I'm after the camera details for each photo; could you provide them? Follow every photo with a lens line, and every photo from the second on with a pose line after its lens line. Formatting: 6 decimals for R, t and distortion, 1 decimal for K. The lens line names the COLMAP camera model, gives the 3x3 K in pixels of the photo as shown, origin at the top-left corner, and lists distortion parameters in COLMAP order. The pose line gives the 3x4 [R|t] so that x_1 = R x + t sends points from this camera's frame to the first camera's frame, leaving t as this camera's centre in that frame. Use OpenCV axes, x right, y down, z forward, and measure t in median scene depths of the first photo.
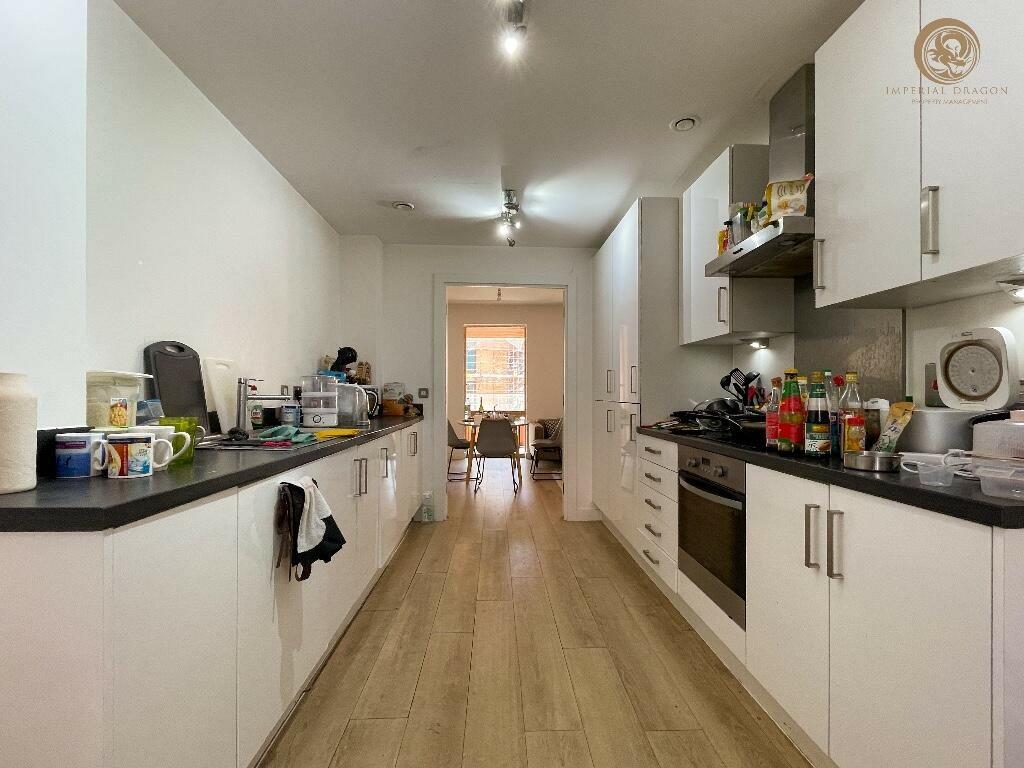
lens RADIAL K [[455.7, 0, 510.7], [0, 455.7, 397.8], [0, 0, 1]] dist [-0.000803, -0.000074]
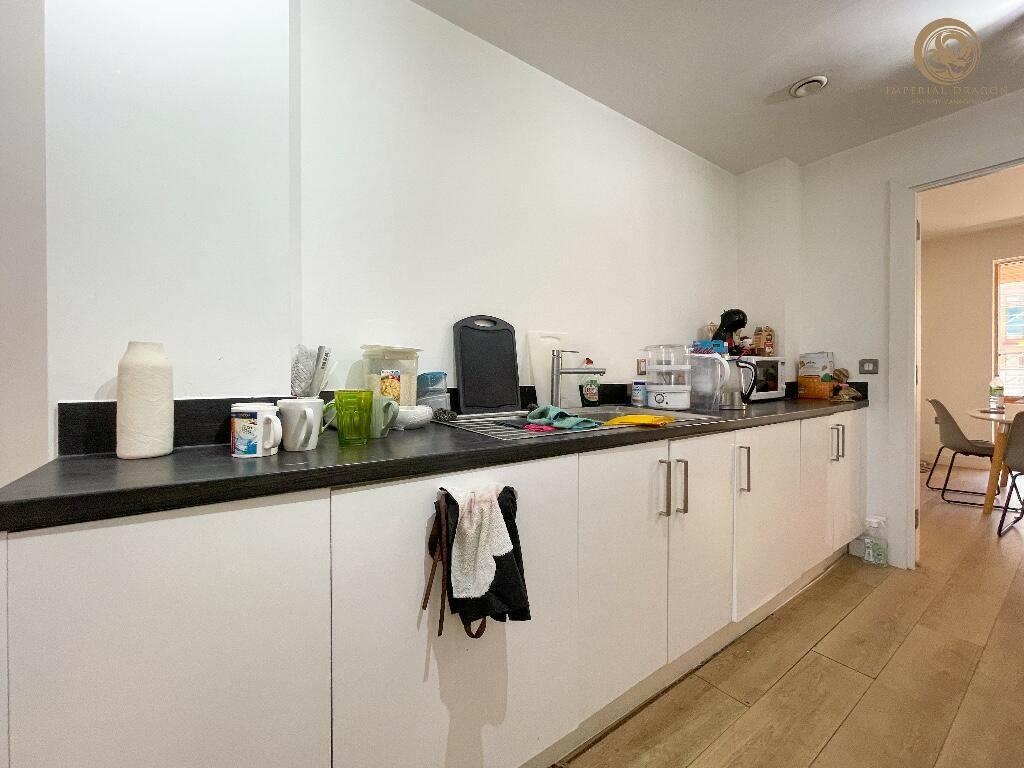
lens RADIAL K [[416.3, 0, 512.3], [0, 416.3, 377.9], [0, 0, 1]] dist [-0.007007, -0.000324]
pose [[0.547868, 0.003973, -0.836556, 0.034486], [-0.001134, 0.999991, 0.004007, 0.005573], [0.836564, -0.001246, 0.547867, 0.283431]]
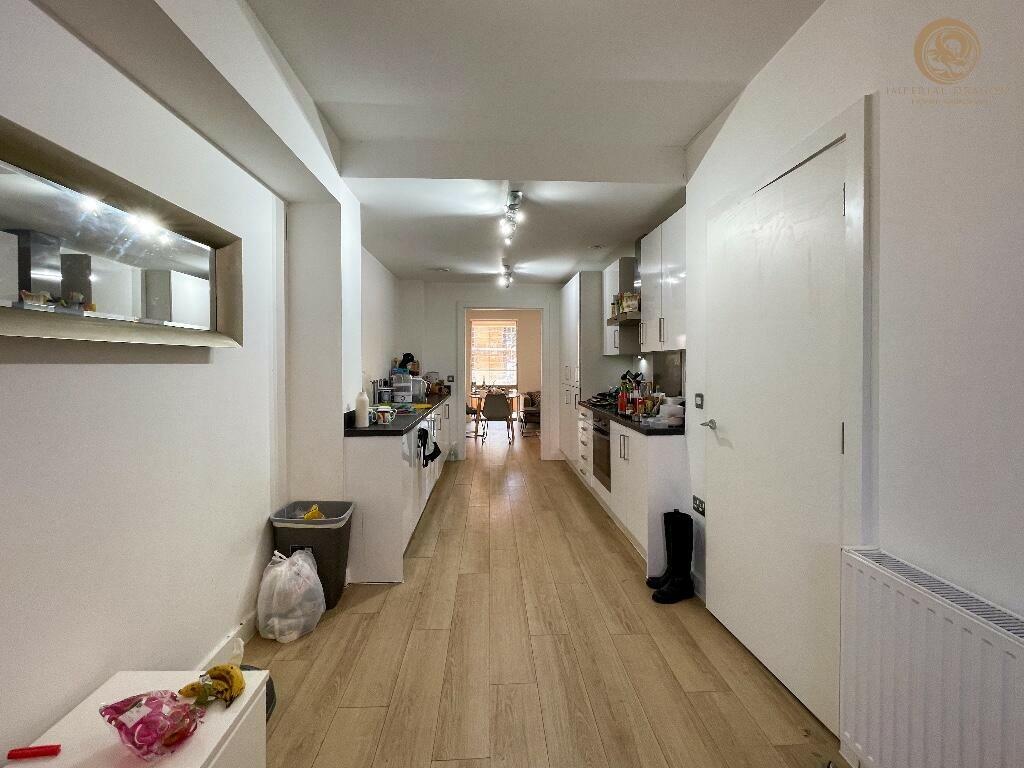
lens RADIAL K [[417.1, 0, 511.5], [0, 417.1, 366.5], [0, 0, 1]] dist [-0.000586, -0.000062]
pose [[0.999864, -0.003049, 0.016227, -0.008221], [0.003083, 0.999993, -0.002040, -0.058225], [-0.016221, 0.002090, 0.999866, -0.518854]]
